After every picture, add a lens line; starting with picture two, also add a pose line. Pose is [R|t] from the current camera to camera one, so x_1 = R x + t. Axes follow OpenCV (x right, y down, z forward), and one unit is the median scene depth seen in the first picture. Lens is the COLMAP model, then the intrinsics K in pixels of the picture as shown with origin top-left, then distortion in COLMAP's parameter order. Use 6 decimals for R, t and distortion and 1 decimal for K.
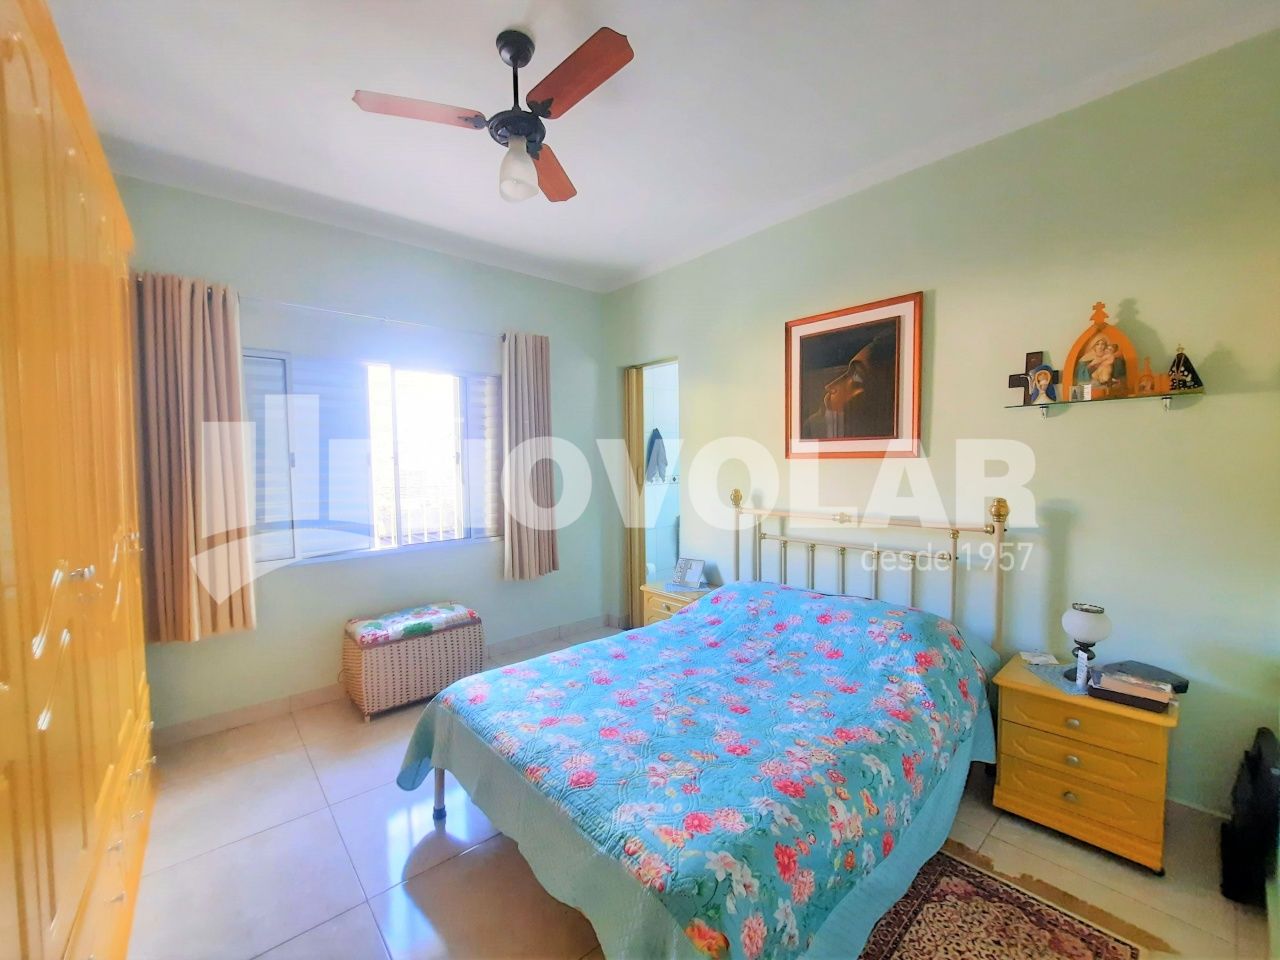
lens RADIAL K [[513.3, 0, 637.9], [0, 513.3, 482.3], [0, 0, 1]] dist [-0.012667, 0.000275]
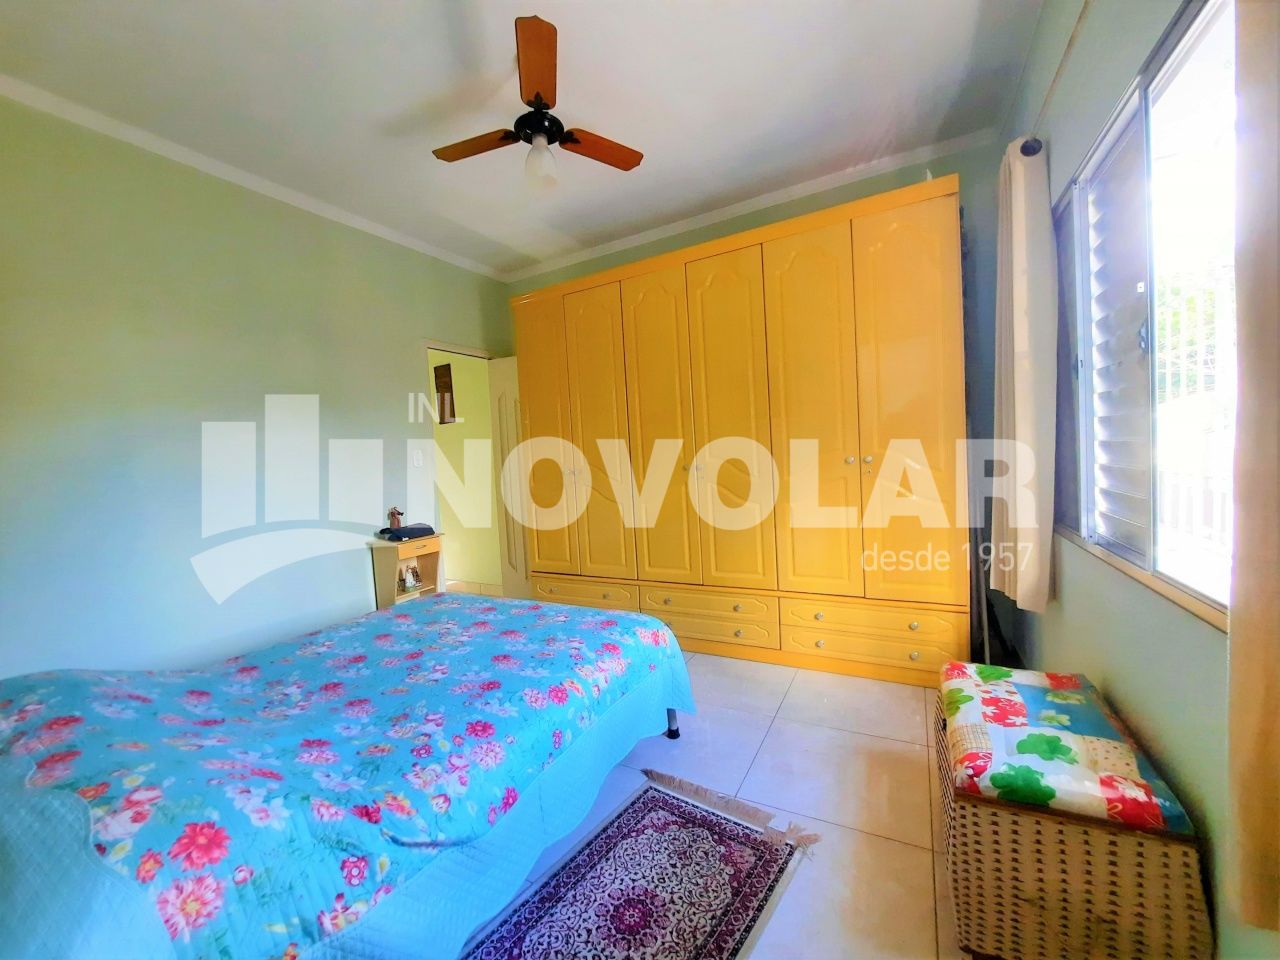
lens RADIAL K [[513.3, 0, 640.3], [0, 513.3, 480.8], [0, 0, 1]] dist [-0.012667, 0.000275]
pose [[-0.932863, 0.085695, -0.349890, 0.019516], [0.058086, 0.994366, 0.088674, 0.006686], [0.355517, 0.062397, -0.932585, 2.044847]]
